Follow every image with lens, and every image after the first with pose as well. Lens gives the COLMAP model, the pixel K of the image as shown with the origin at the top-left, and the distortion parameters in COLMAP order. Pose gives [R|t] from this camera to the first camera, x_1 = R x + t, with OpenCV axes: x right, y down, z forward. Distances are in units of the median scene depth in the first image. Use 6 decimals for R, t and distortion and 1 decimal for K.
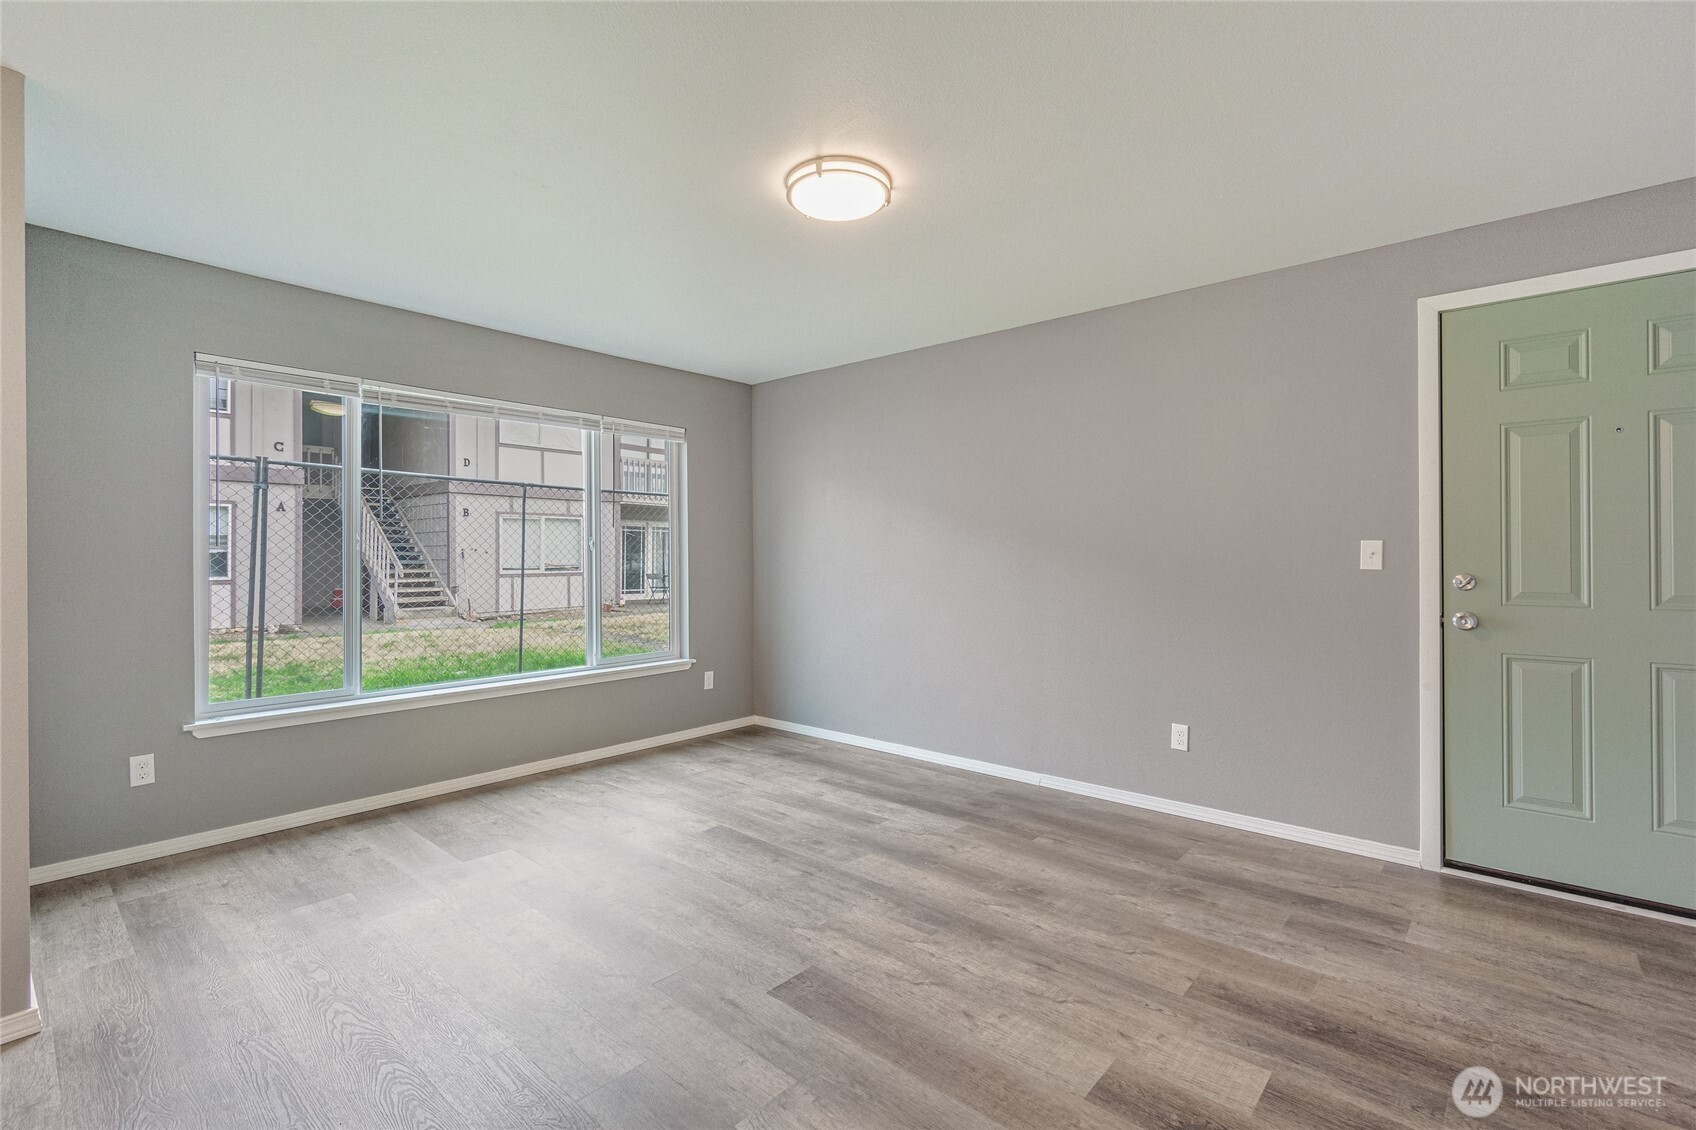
lens RADIAL K [[768.2, 0, 853.3], [0, 768.2, 554.9], [0, 0, 1]] dist [0.000053, 0.000104]
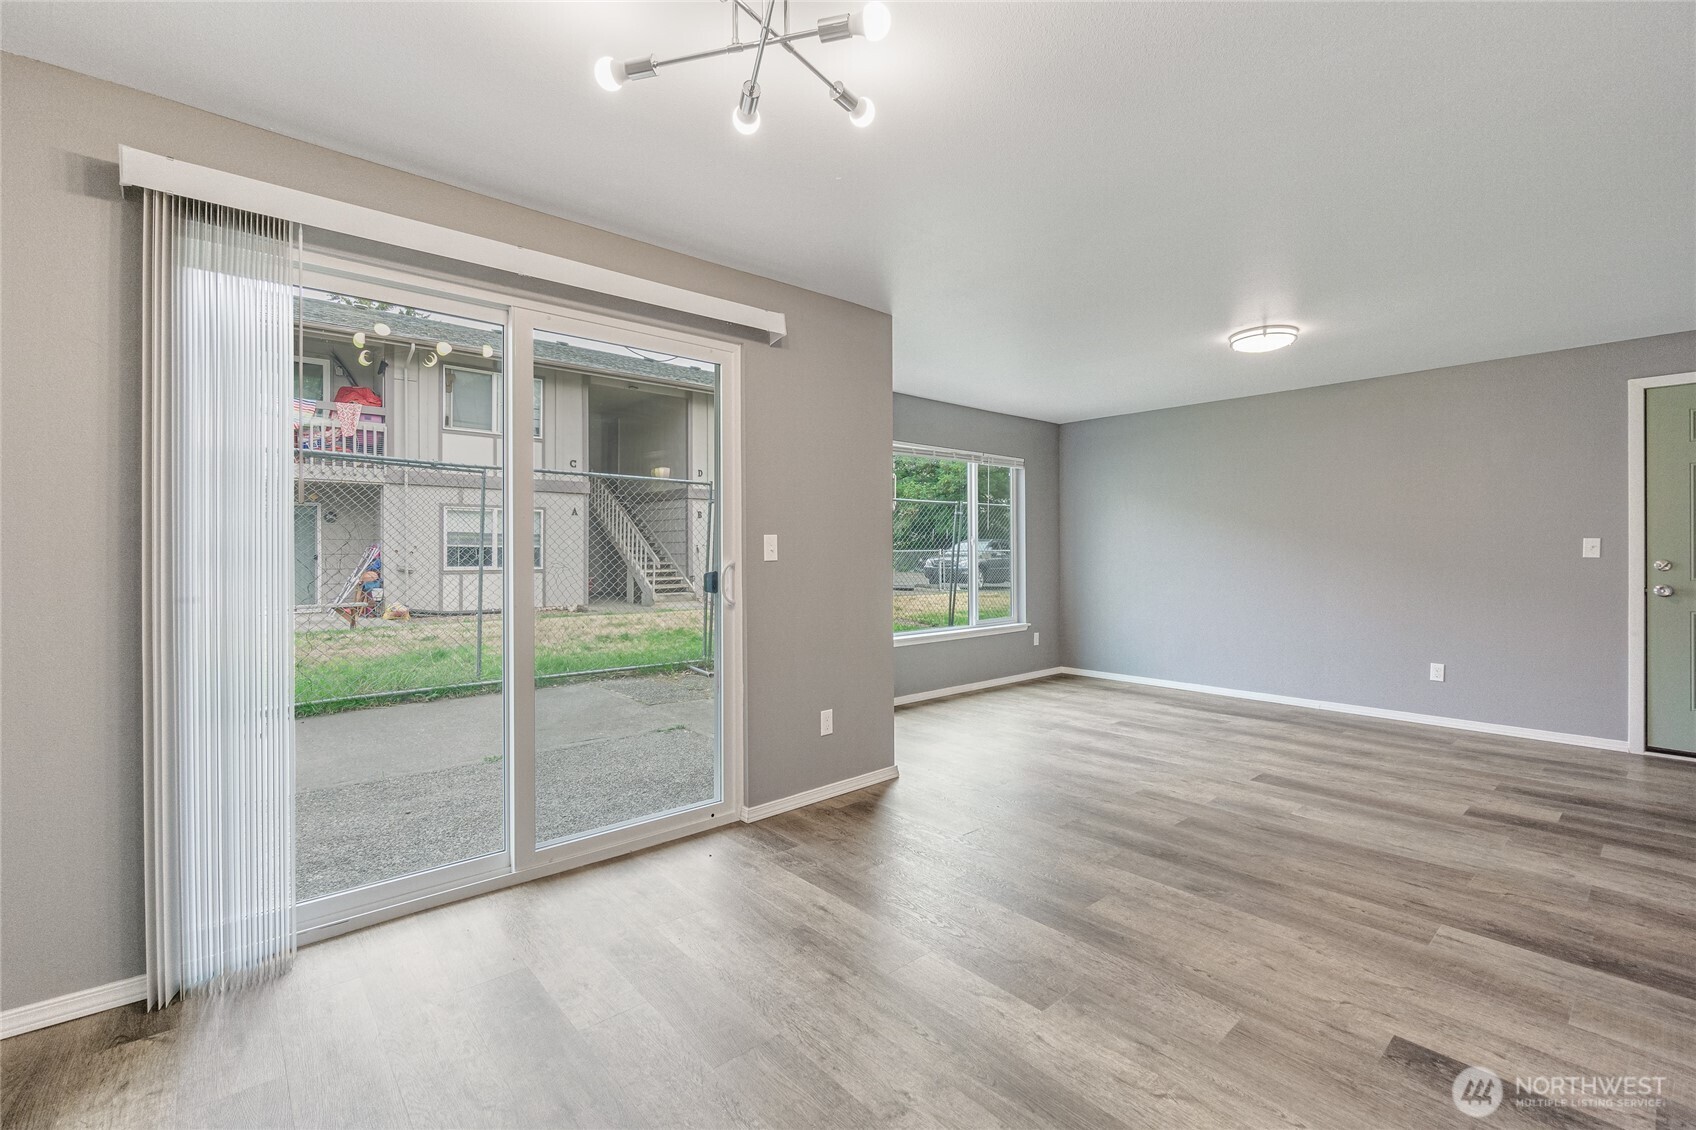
lens RADIAL K [[748.3, 0, 847.0], [0, 748.3, 554.9], [0, 0, 1]] dist [-0.003999, 0.001132]
pose [[0.991670, 0.001368, -0.128799, -0.618010], [-0.000691, 0.999986, 0.005300, 0.007265], [0.128804, -0.005167, 0.991657, -0.675844]]
